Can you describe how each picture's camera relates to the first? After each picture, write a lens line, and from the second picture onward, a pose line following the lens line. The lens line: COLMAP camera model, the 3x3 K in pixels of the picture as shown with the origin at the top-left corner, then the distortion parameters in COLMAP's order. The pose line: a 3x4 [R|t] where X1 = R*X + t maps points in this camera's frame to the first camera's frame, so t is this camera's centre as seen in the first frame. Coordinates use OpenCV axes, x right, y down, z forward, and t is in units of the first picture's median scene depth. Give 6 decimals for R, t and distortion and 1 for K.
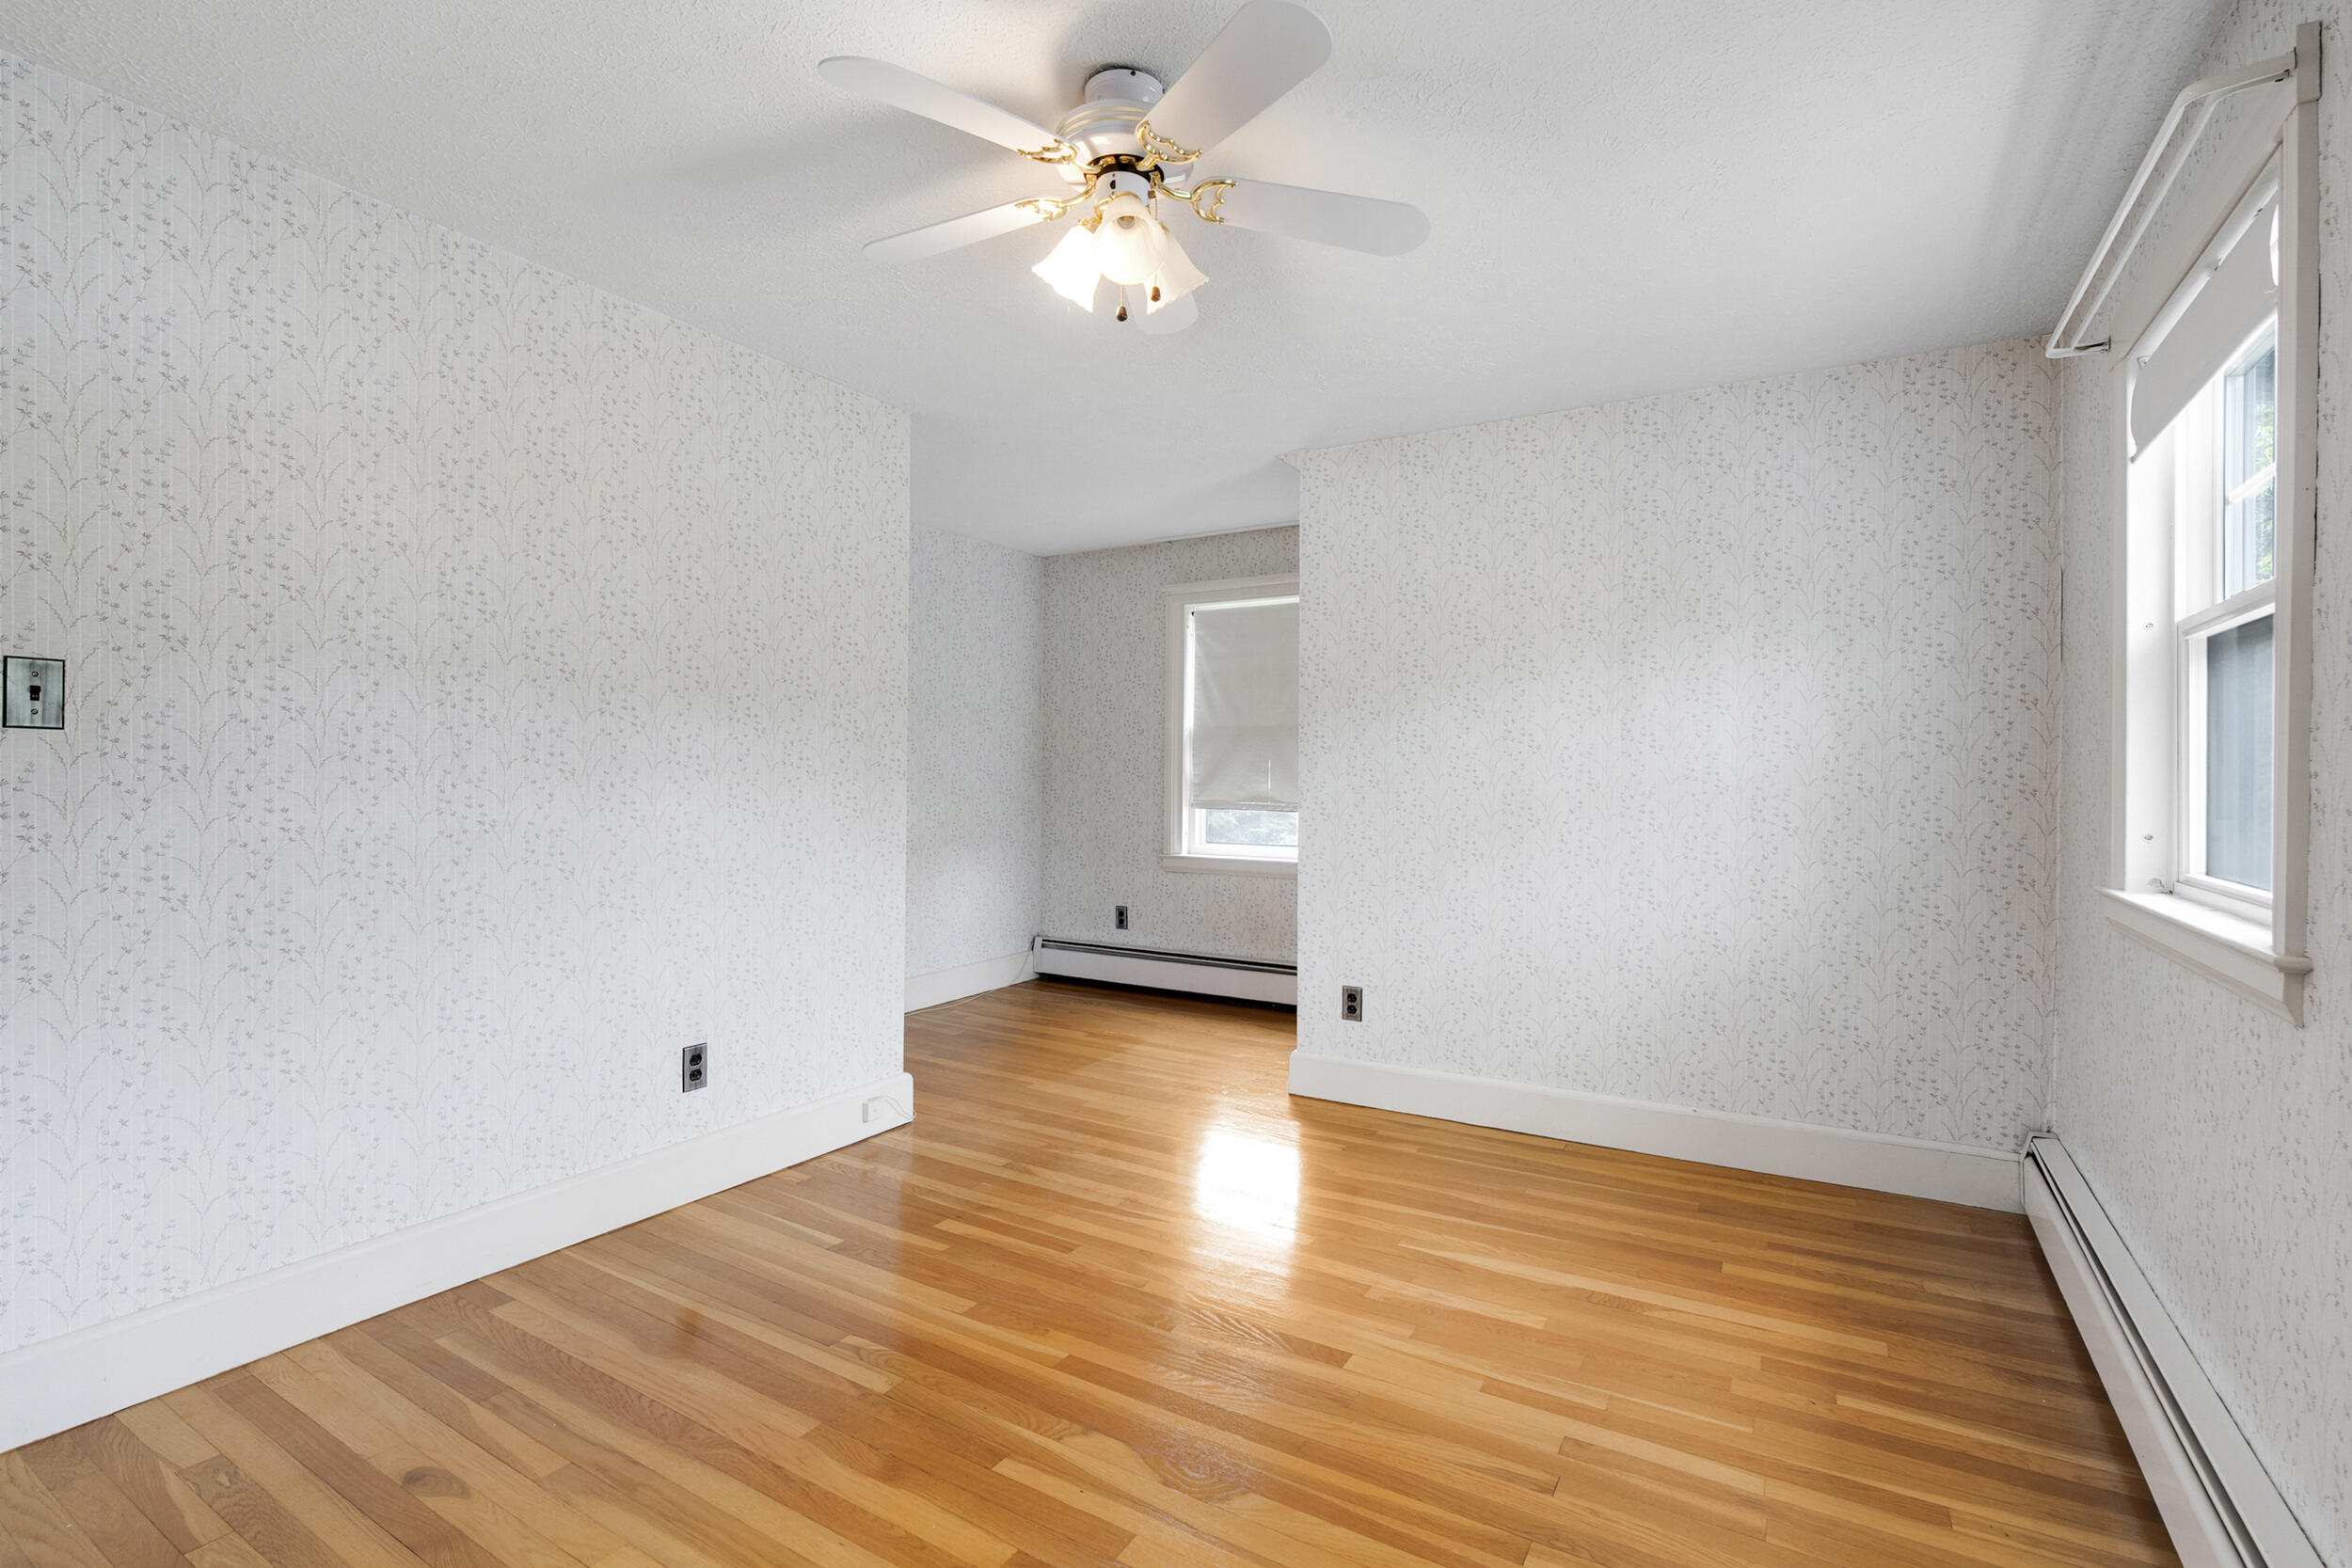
lens RADIAL K [[1078.6, 0, 1191.8], [0, 1078.6, 778.3], [0, 0, 1]] dist [-0.002736, 0.000594]
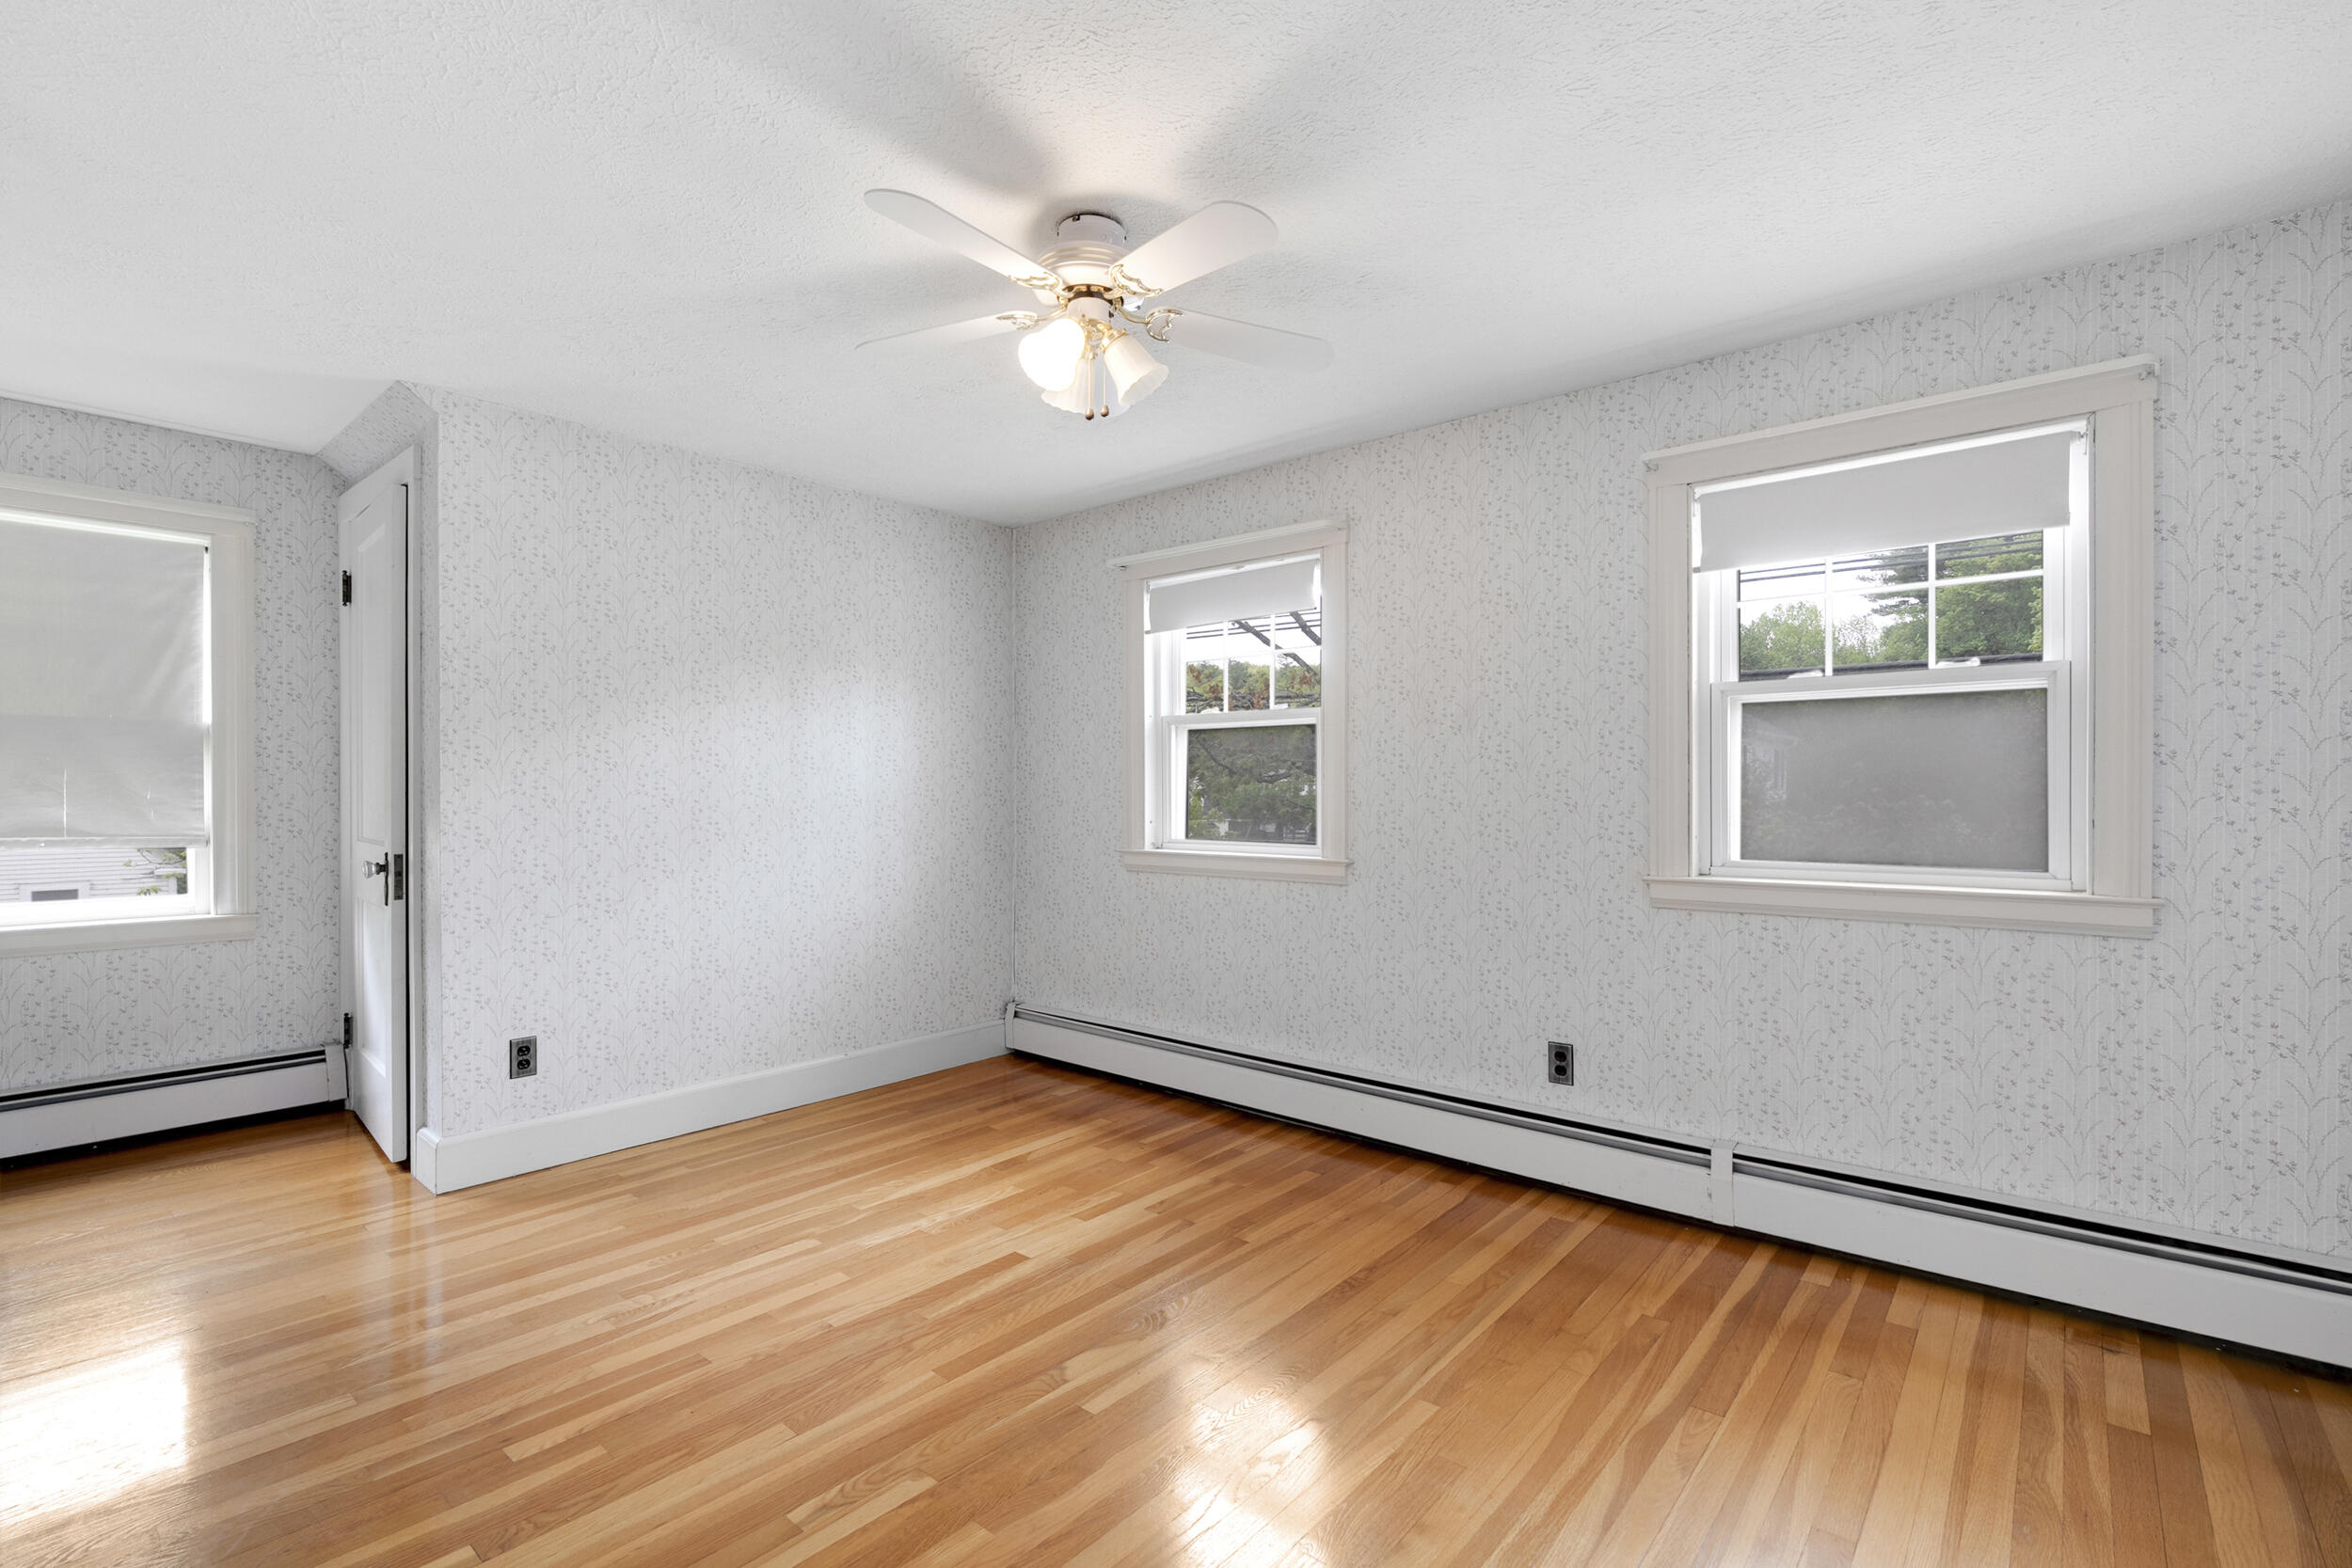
lens RADIAL K [[1078.6, 0, 1138.3], [0, 1078.6, 801.0], [0, 0, 1]] dist [-0.002736, 0.000594]
pose [[0.192160, -0.016074, 0.981232, -0.822759], [0.004037, 0.999870, 0.015589, -0.012020], [-0.981355, 0.000966, 0.192200, 0.476897]]
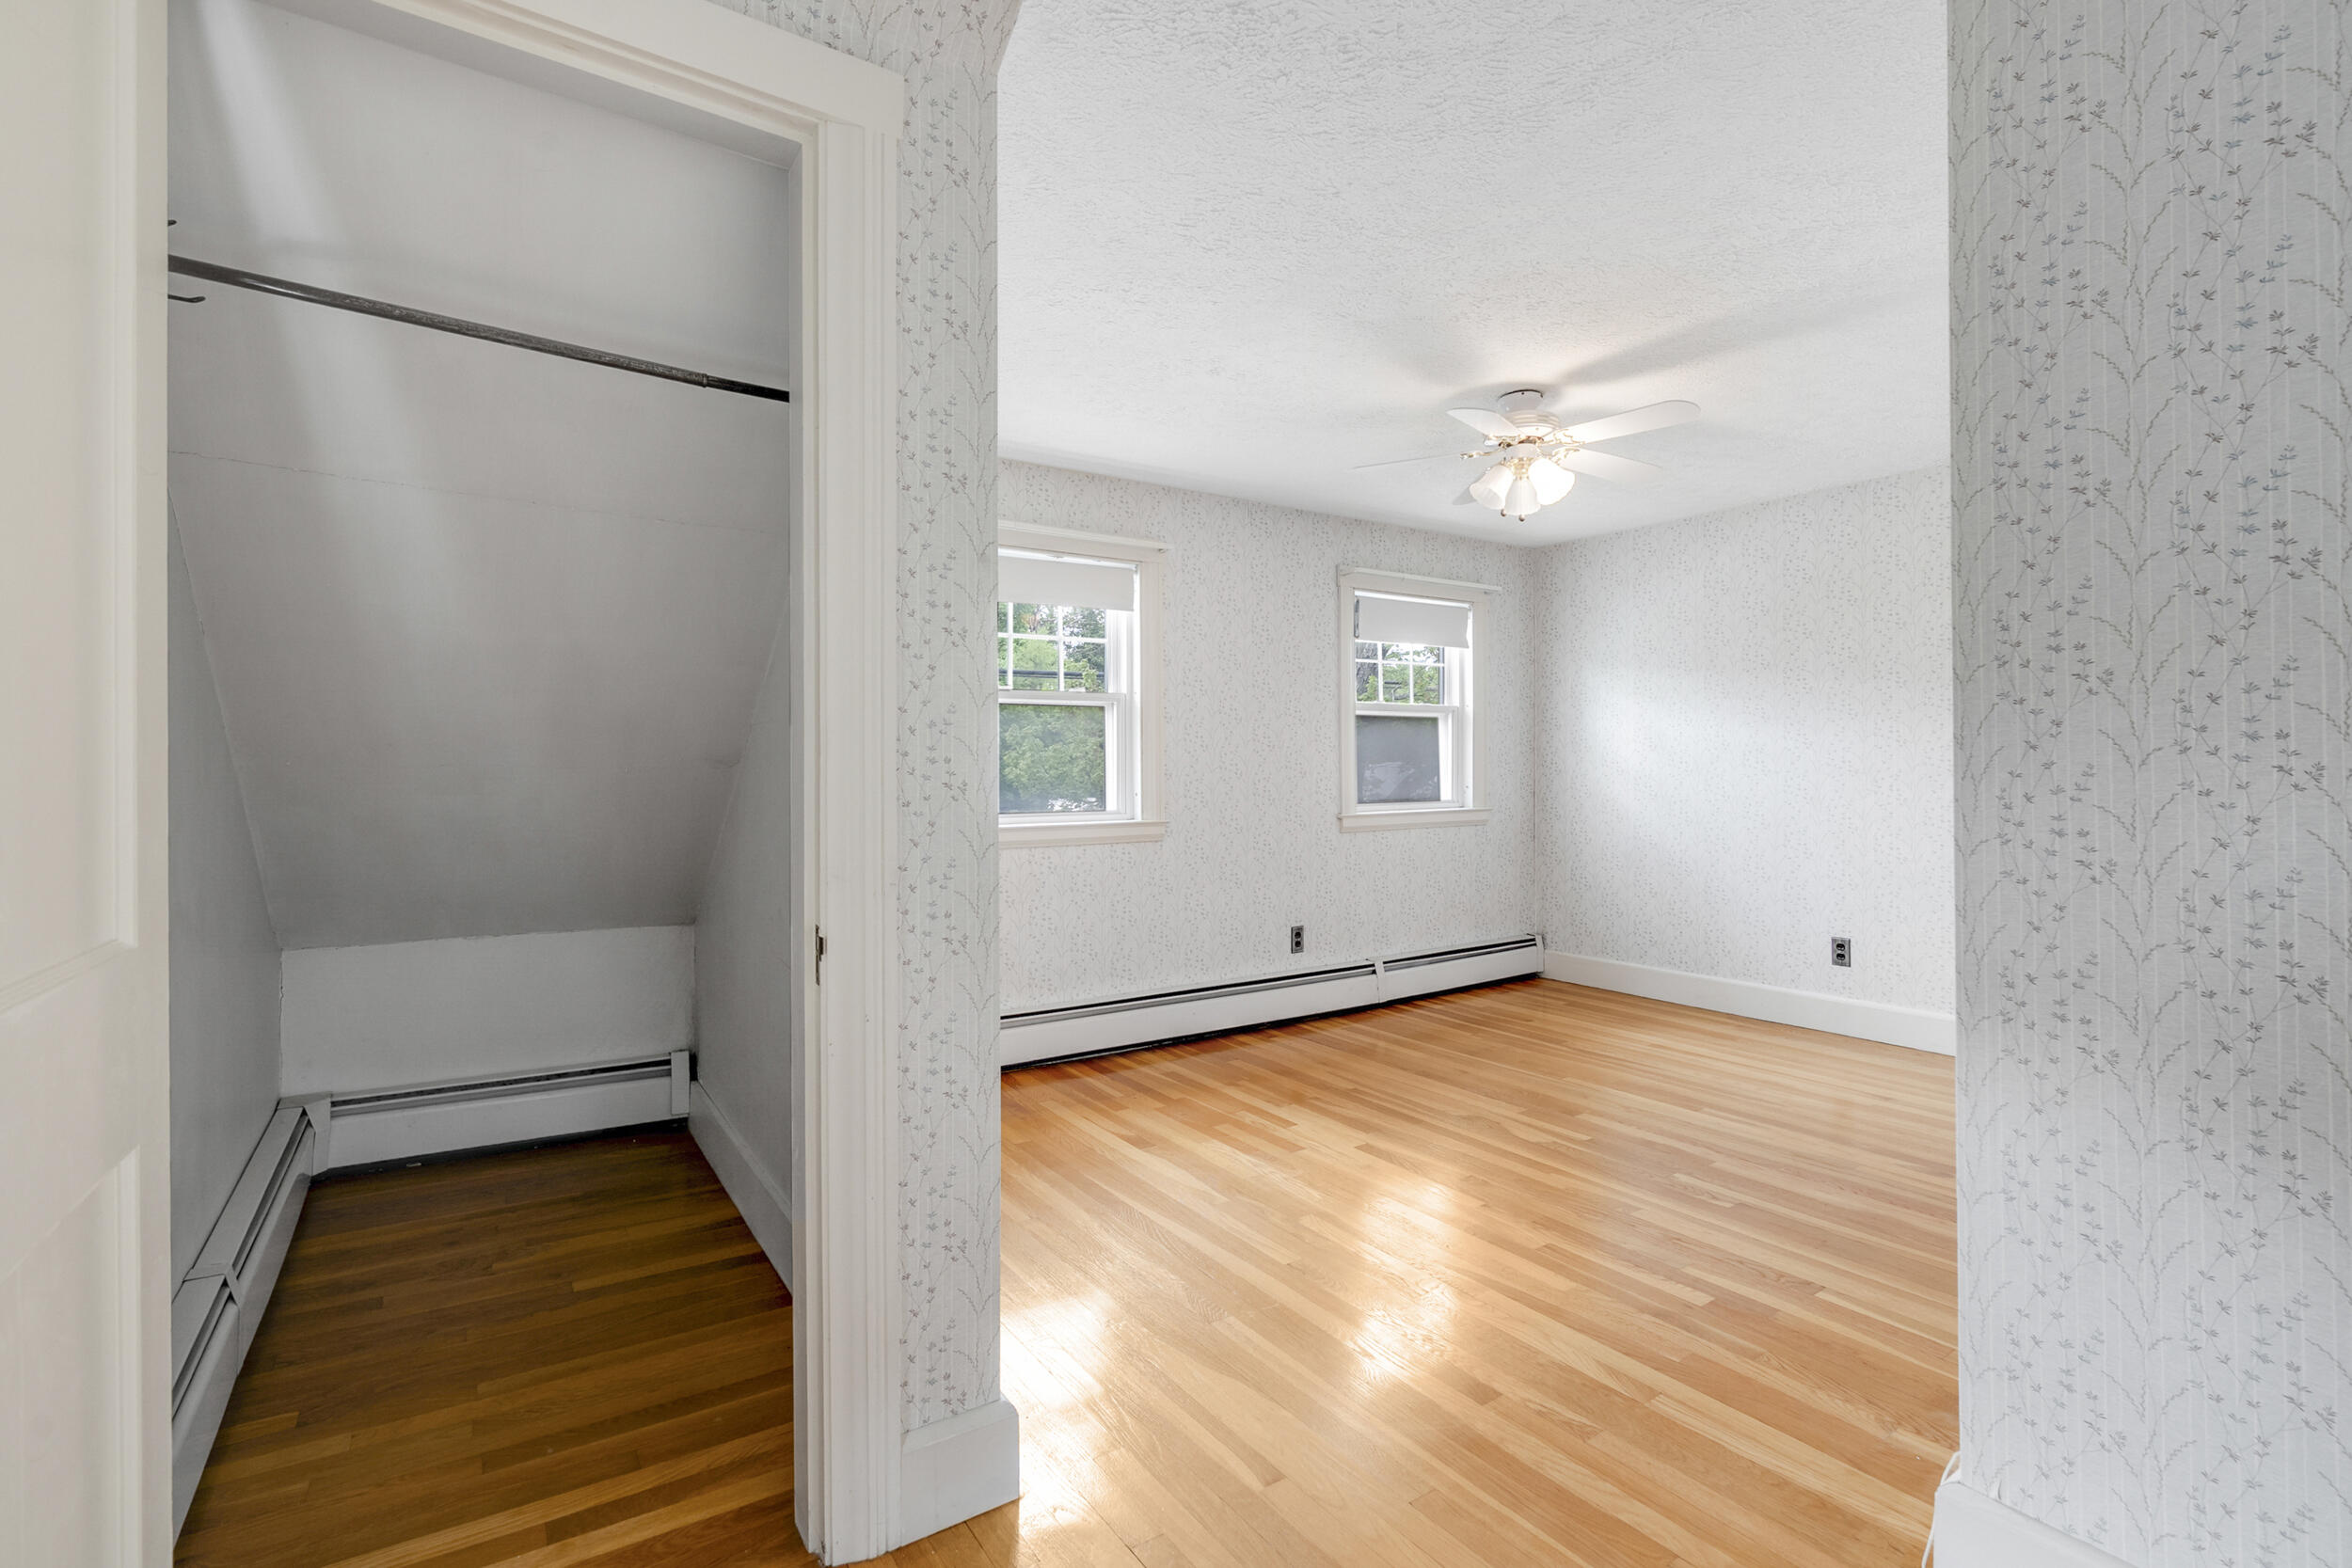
lens RADIAL K [[1078.6, 0, 1212.2], [0, 1078.6, 777.1], [0, 0, 1]] dist [-0.002736, 0.000594]
pose [[-0.915032, 0.000682, 0.403381, -0.217907], [0.003900, 0.999967, 0.007155, 0.005082], [-0.403363, 0.008120, -0.915004, 1.903653]]
